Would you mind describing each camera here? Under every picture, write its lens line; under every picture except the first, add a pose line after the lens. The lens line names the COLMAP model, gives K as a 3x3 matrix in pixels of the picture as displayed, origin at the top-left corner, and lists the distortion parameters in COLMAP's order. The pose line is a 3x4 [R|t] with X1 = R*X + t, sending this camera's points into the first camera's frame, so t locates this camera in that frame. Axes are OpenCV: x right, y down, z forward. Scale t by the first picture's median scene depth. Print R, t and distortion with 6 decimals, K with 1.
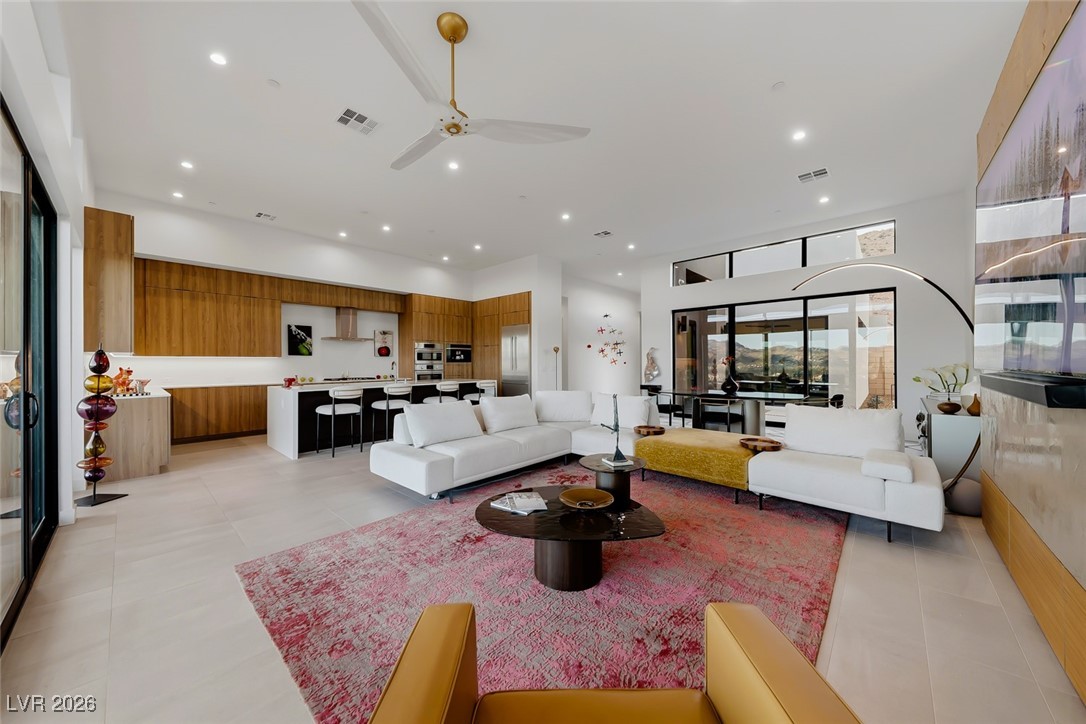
lens RADIAL K [[373.9, 0, 543.0], [0, 373.9, 364.4], [0, 0, 1]] dist [0.000560, -0.000233]
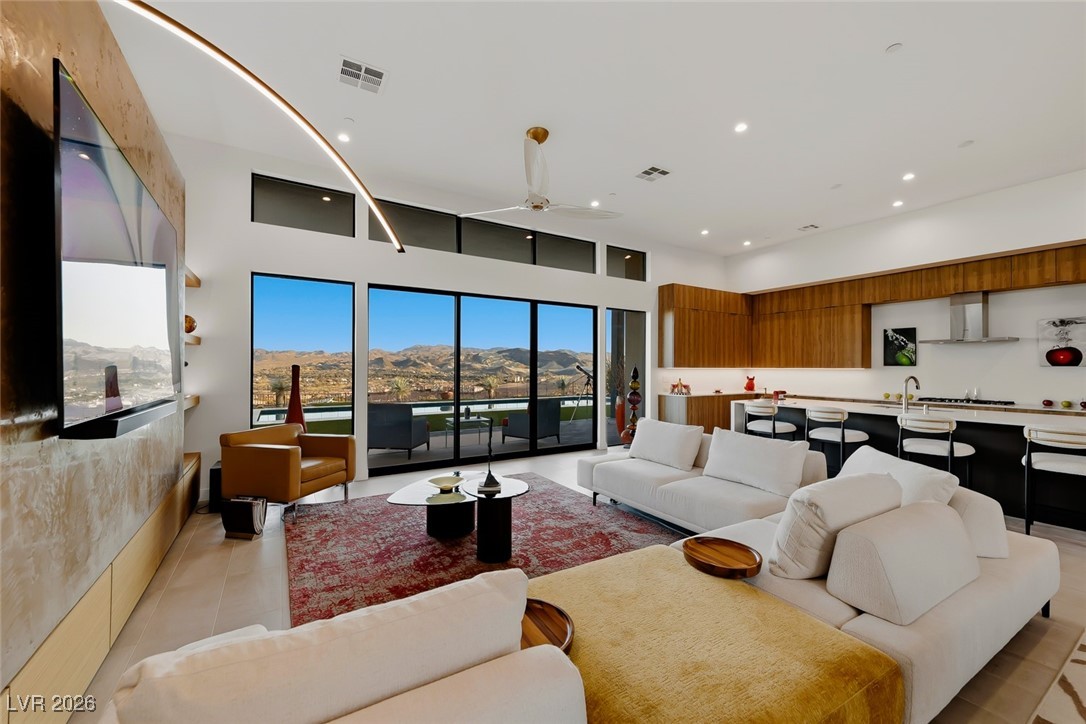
lens RADIAL K [[416.1, 0, 532.5], [0, 416.1, 366.2], [0, 0, 1]] dist [0.001862, -0.005236]
pose [[-0.296932, 0.000074, -0.954899, 0.427356], [-0.006403, 0.999977, 0.002068, -0.019938], [0.954877, 0.006728, -0.296924, 0.506013]]
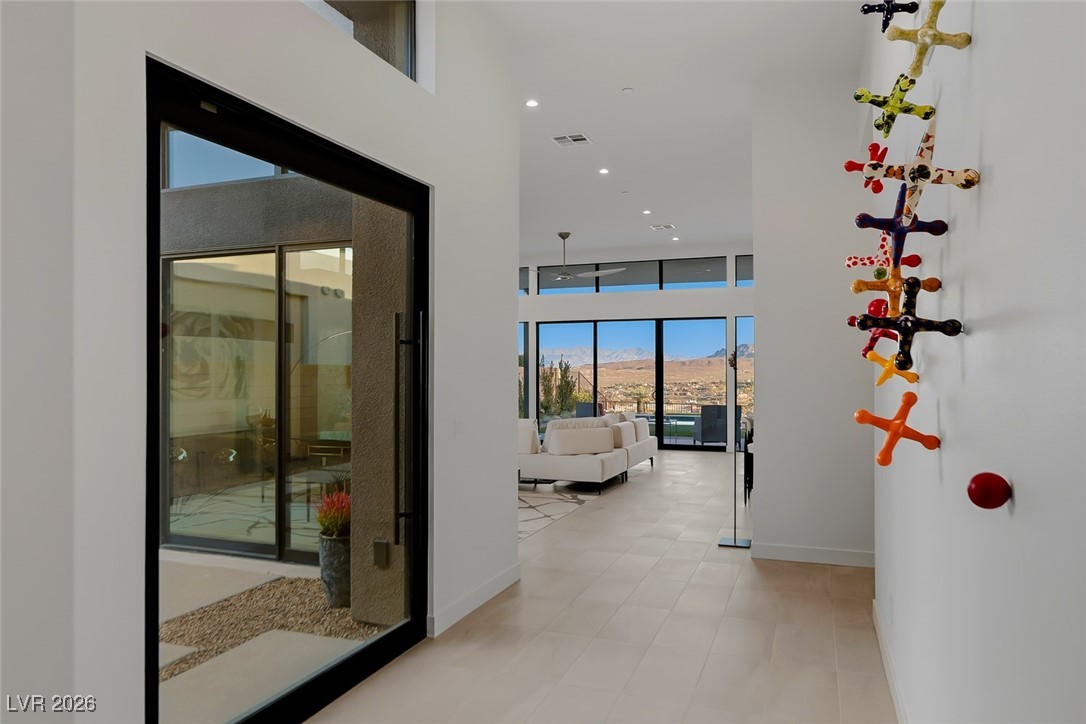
lens RADIAL K [[713.2, 0, 540.3], [0, 713.2, 408.6], [0, 0, 1]] dist [0.025771, 0.002382]
pose [[-0.931250, 0.027335, -0.363354, 0.519003], [0.006771, 0.998308, 0.057748, -0.035526], [0.364318, 0.051318, -0.929859, 1.757836]]
